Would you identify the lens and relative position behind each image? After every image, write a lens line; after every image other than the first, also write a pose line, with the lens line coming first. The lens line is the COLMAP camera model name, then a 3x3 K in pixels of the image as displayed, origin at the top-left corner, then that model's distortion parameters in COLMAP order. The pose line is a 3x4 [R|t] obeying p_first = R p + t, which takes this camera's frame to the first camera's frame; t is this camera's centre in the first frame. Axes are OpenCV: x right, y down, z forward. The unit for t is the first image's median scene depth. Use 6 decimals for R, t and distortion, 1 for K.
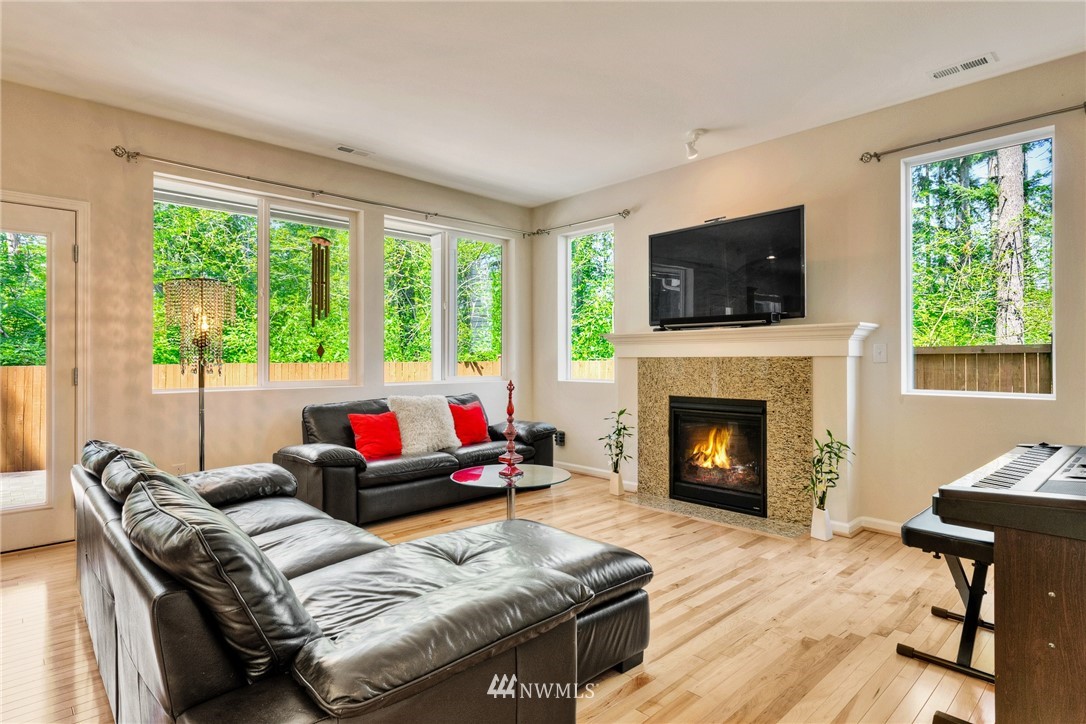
lens RADIAL K [[579.4, 0, 539.8], [0, 579.4, 352.8], [0, 0, 1]] dist [-0.016707, 0.000277]
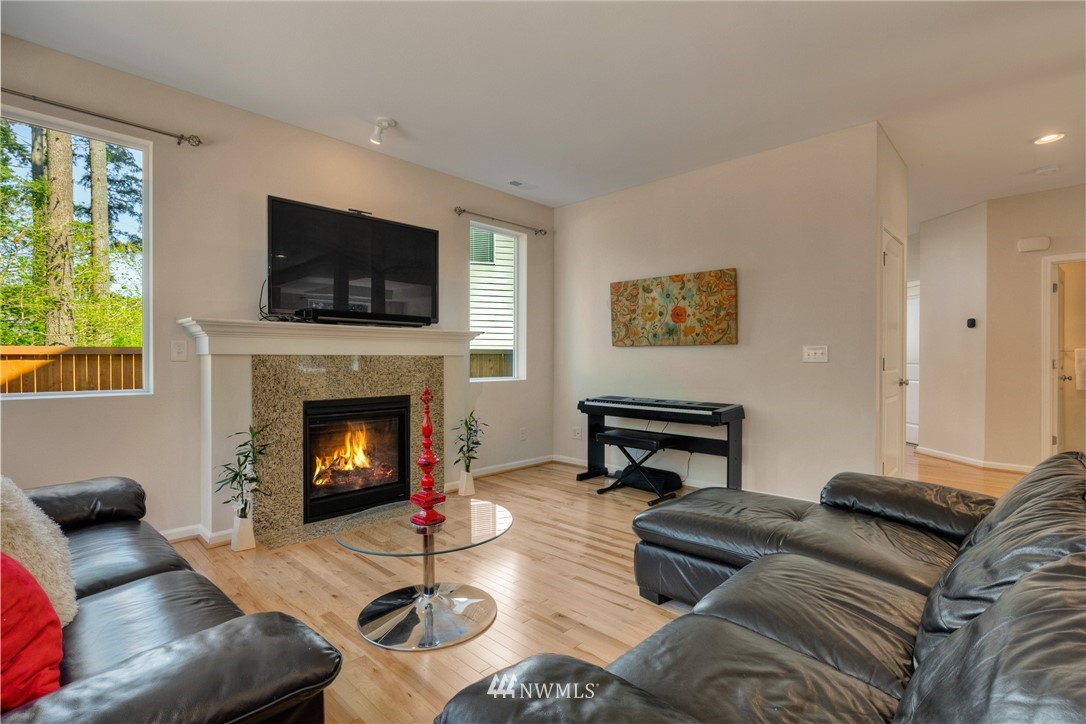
lens RADIAL K [[513.9, 0, 543.6], [0, 513.9, 359.9], [0, 0, 1]] dist [-0.000047, -0.000194]
pose [[-0.050641, -0.002170, 0.998715, -0.552883], [-0.011583, 0.999932, 0.001585, 0.009940], [-0.998650, -0.011488, -0.050663, 0.721484]]
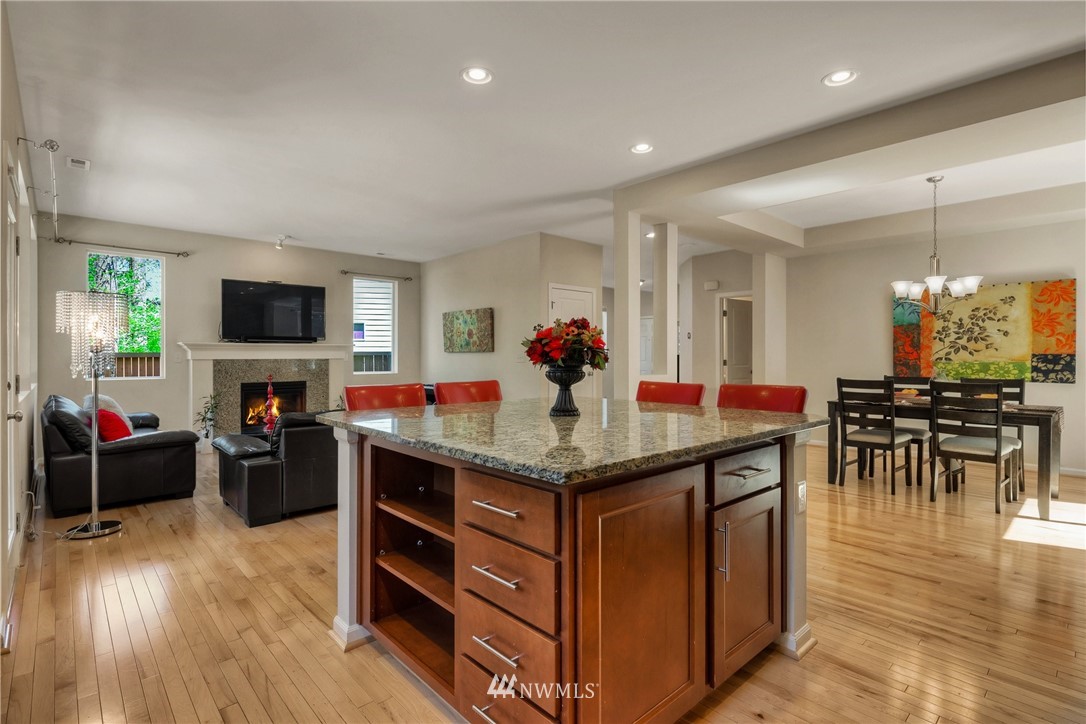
lens RADIAL K [[513.9, 0, 540.5], [0, 513.9, 358.5], [0, 0, 1]] dist [-0.000047, -0.000194]
pose [[0.021904, -0.004523, 0.999750, -1.240736], [-0.008857, 0.999950, 0.004718, -0.008763], [-0.999721, -0.008958, 0.021863, 0.138625]]
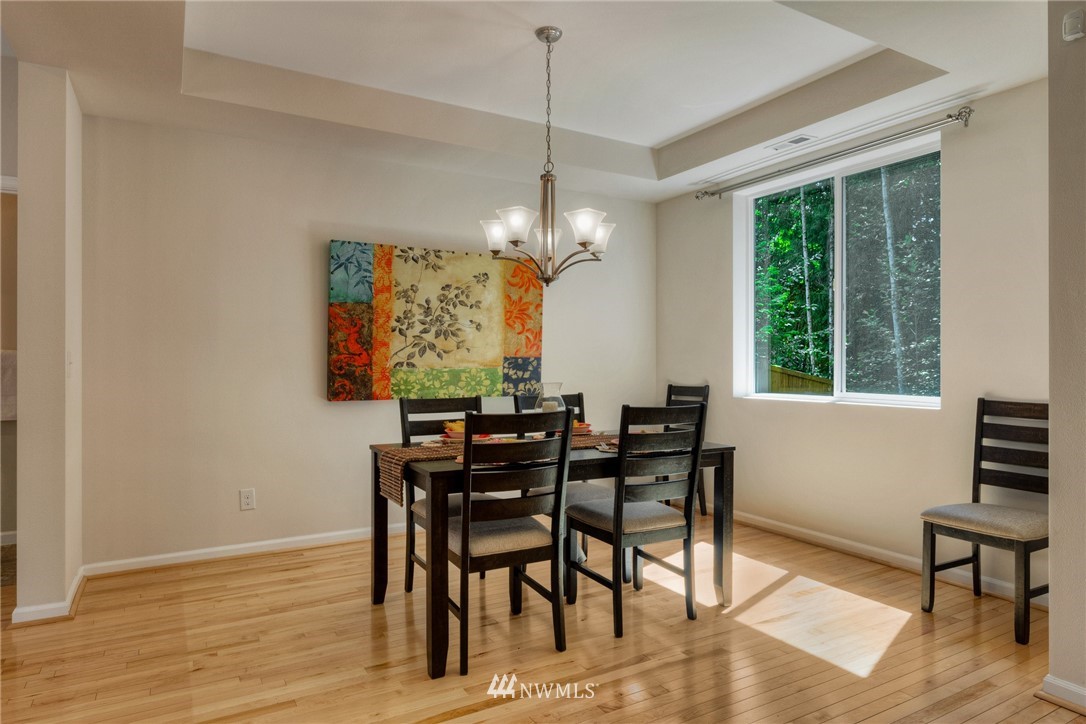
lens RADIAL K [[656.2, 0, 546.3], [0, 656.2, 365.3], [0, 0, 1]] dist [-0.003090, -0.000324]
pose [[-0.974625, -0.002093, 0.223834, -0.363286], [-0.002237, 0.999997, -0.000390, -0.009754], [-0.223833, -0.000881, -0.974627, 0.073031]]
